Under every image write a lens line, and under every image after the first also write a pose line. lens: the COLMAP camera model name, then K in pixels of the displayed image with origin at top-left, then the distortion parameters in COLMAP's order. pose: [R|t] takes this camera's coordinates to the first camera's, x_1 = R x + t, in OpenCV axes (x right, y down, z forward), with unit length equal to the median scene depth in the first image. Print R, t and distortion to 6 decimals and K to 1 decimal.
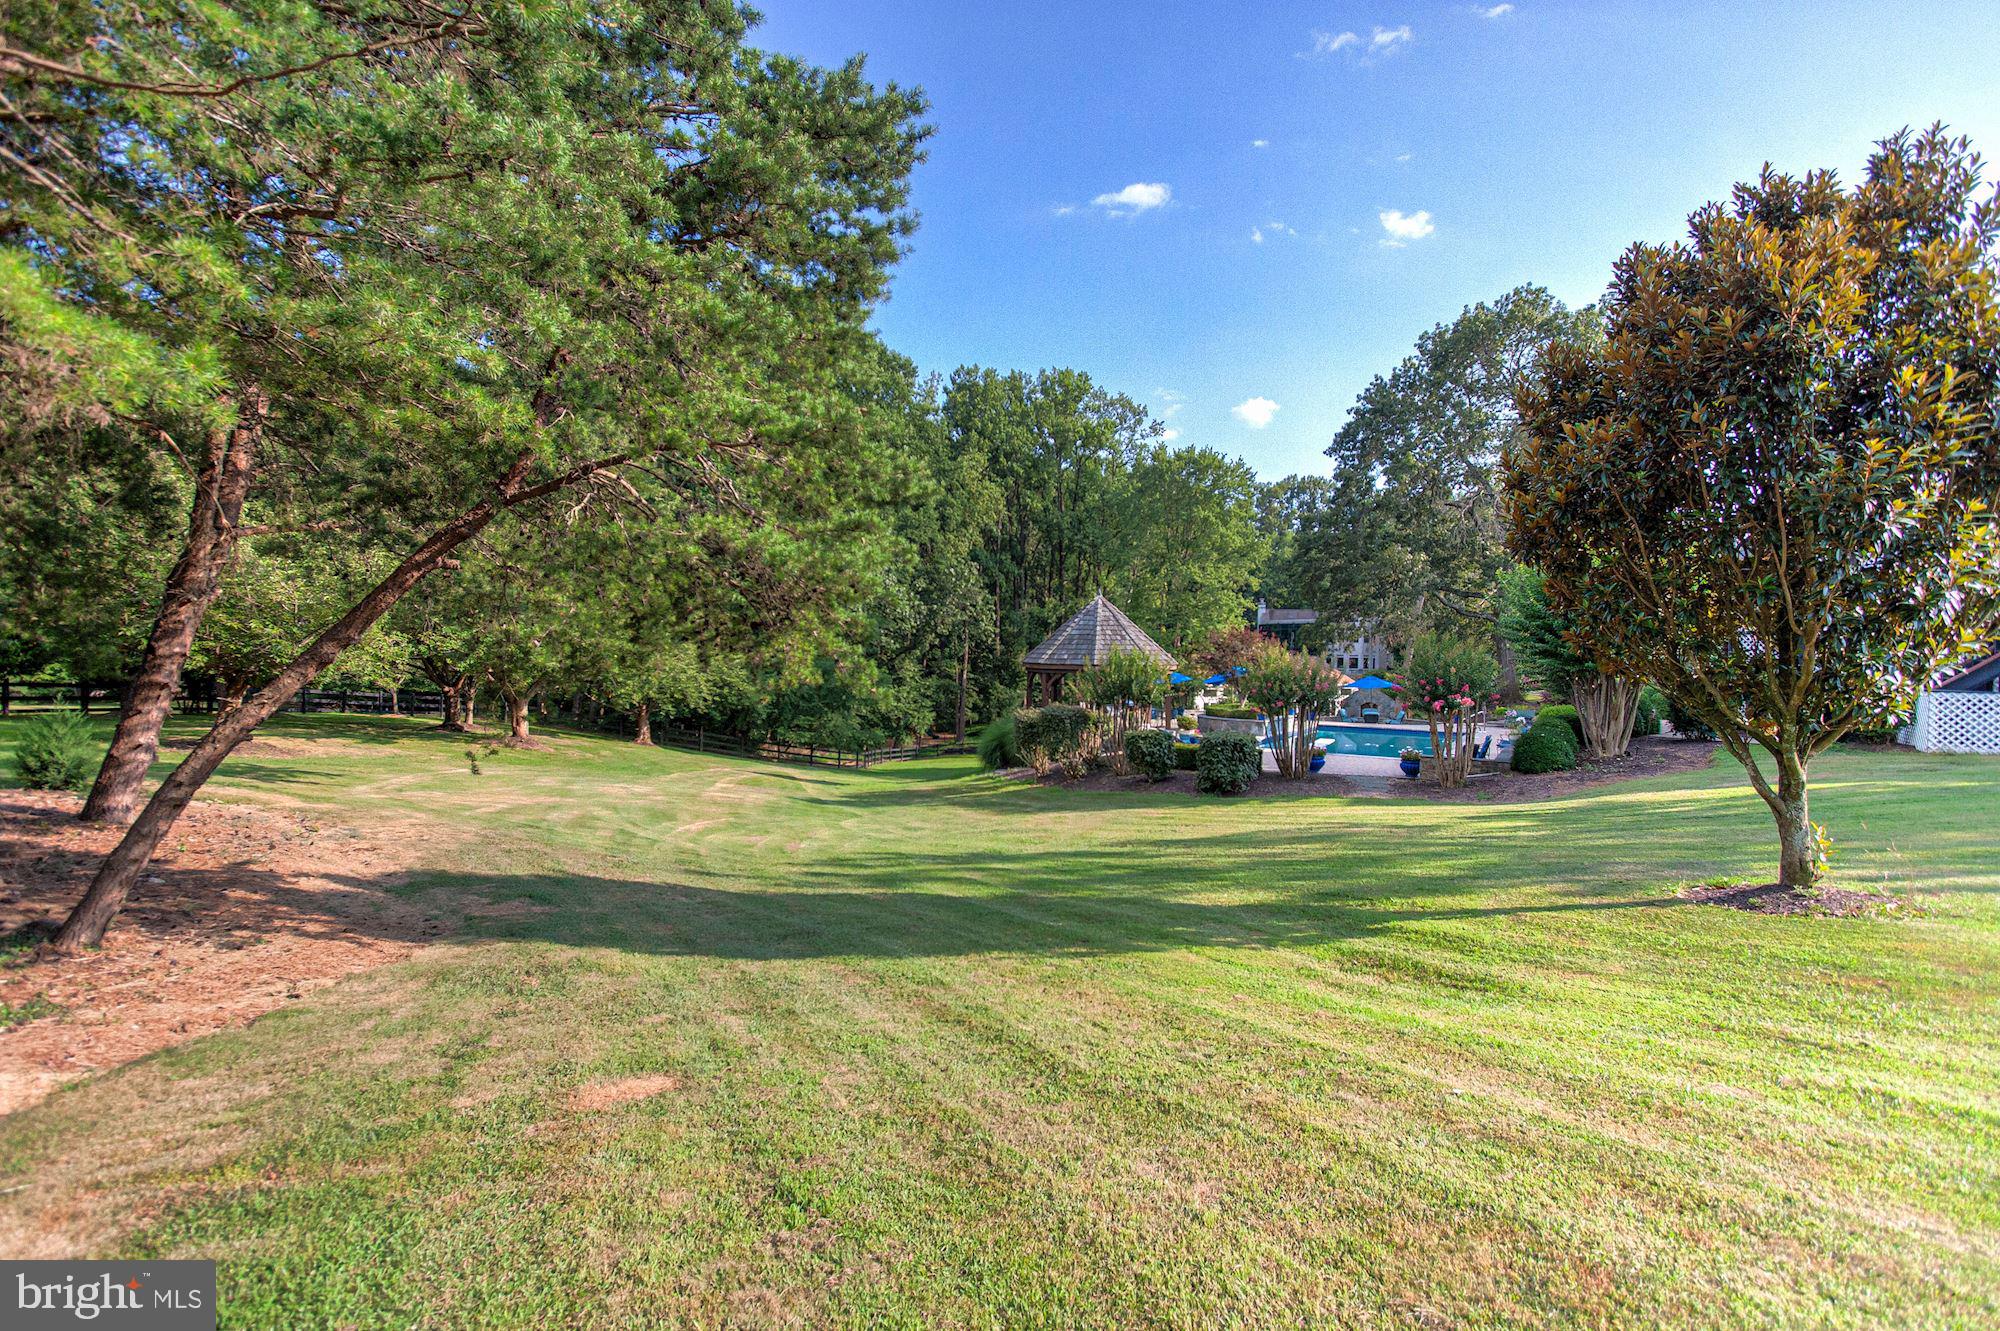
lens RADIAL K [[909.5, 0, 1000.0], [0, 909.5, 665.5], [0, 0, 1]] dist [-0.000531, 0.000120]
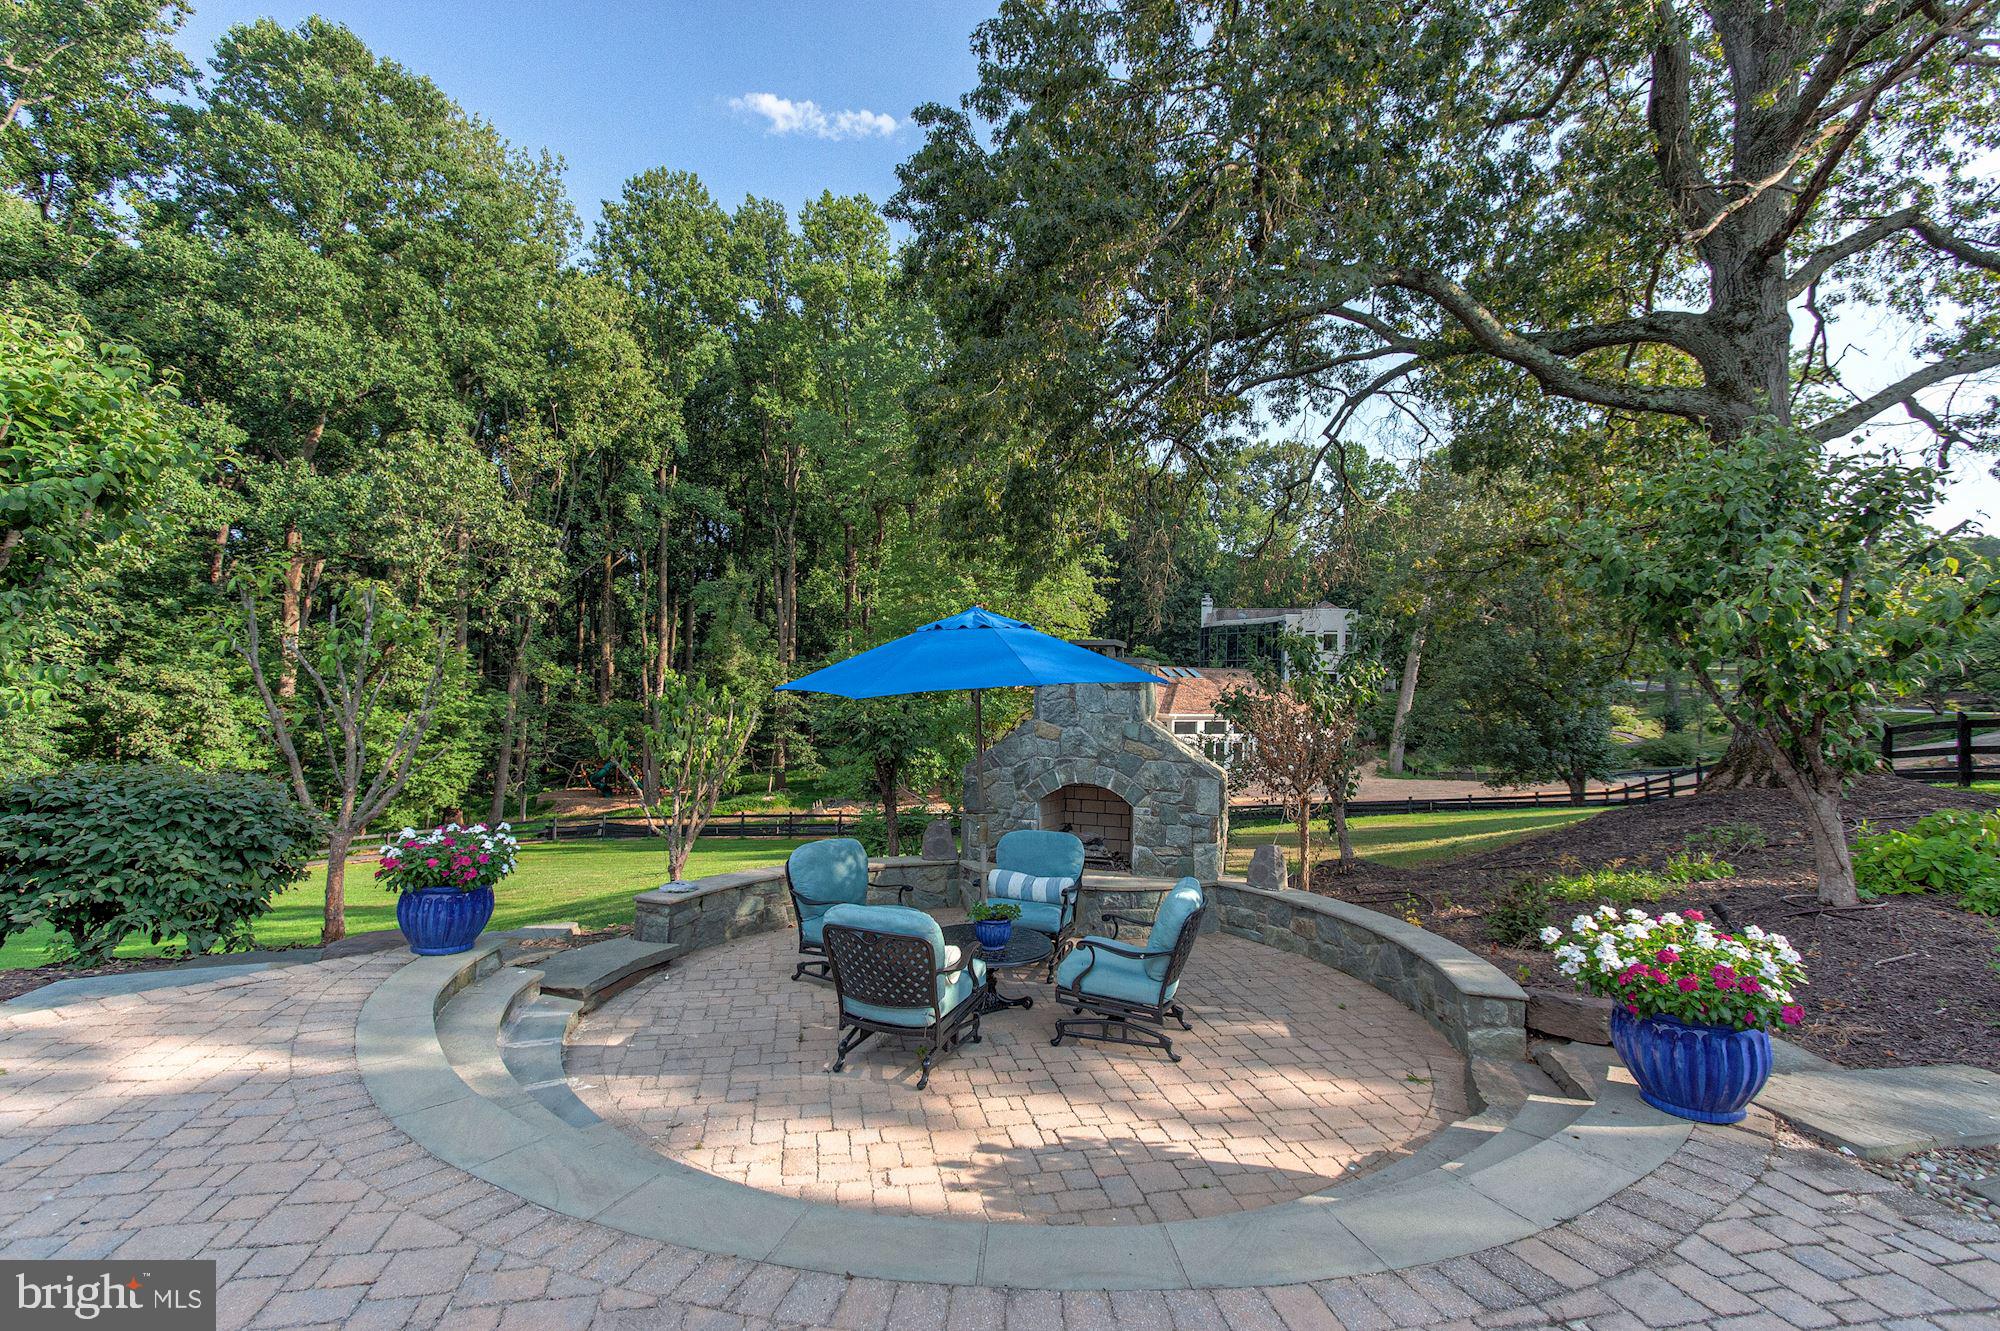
lens RADIAL K [[909.5, 0, 1000.0], [0, 909.5, 665.5], [0, 0, 1]] dist [-0.000531, 0.000120]
pose [[0.999785, 0.004607, -0.020226, 0.214470], [-0.005267, 0.999451, -0.032701, 0.011805], [0.020064, 0.032801, 0.999260, 0.441348]]
